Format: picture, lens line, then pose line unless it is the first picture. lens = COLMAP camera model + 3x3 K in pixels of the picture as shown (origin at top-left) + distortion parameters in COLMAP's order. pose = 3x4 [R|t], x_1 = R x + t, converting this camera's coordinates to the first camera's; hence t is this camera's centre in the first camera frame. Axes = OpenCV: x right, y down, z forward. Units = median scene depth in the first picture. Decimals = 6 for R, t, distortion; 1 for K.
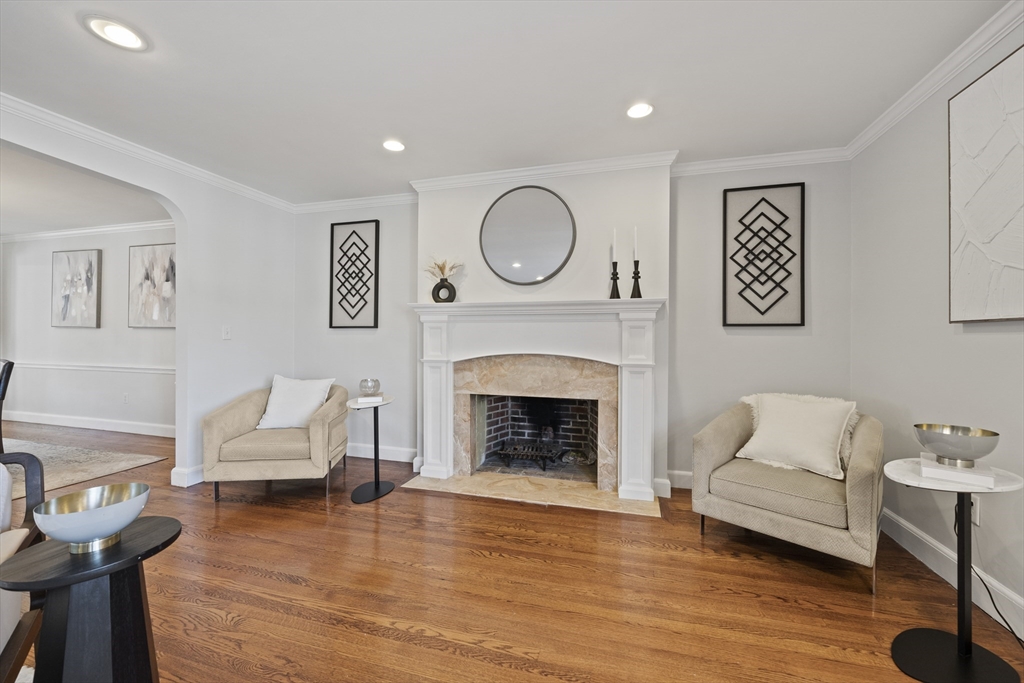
lens RADIAL K [[411.9, 0, 512.9], [0, 411.9, 339.3], [0, 0, 1]] dist [-0.001578, -0.000108]
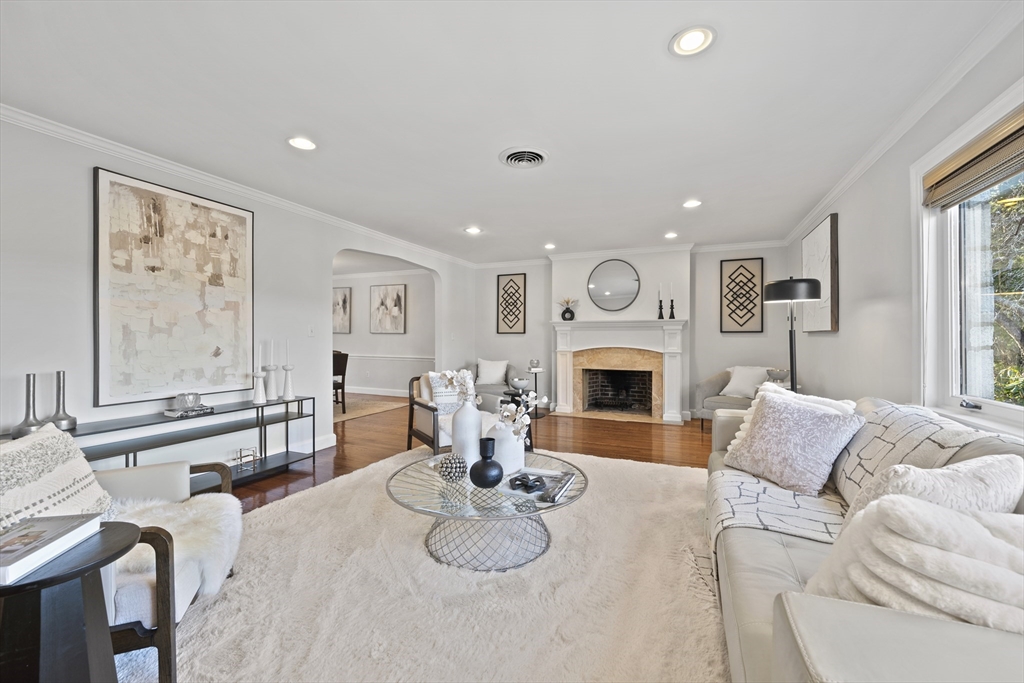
lens RADIAL K [[411.9, 0, 515.7], [0, 411.9, 339.1], [0, 0, 1]] dist [-0.001578, -0.000108]
pose [[0.993066, -0.001376, -0.117549, -0.187445], [0.000961, 0.999993, -0.003586, 0.003581], [0.117553, 0.003448, 0.993061, -0.924657]]
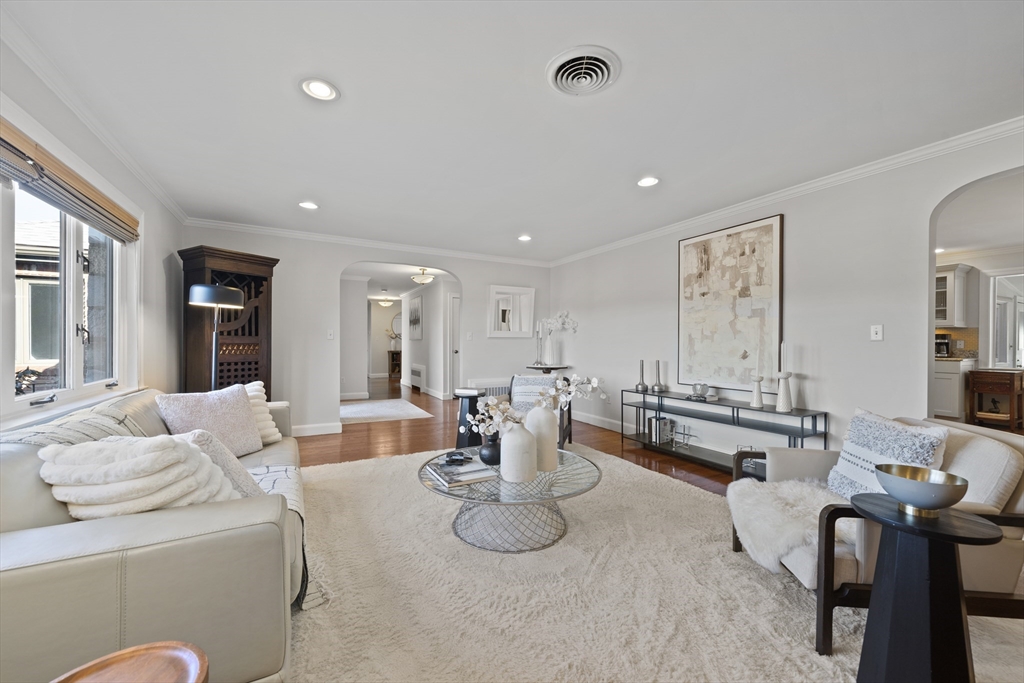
lens RADIAL K [[411.9, 0, 516.7], [0, 411.9, 341.5], [0, 0, 1]] dist [-0.001578, -0.000108]
pose [[-0.702695, -0.001597, -0.711489, 1.085575], [-0.002348, 0.999997, 0.000074, -0.023364], [0.711487, 0.001722, -0.702697, 2.885773]]
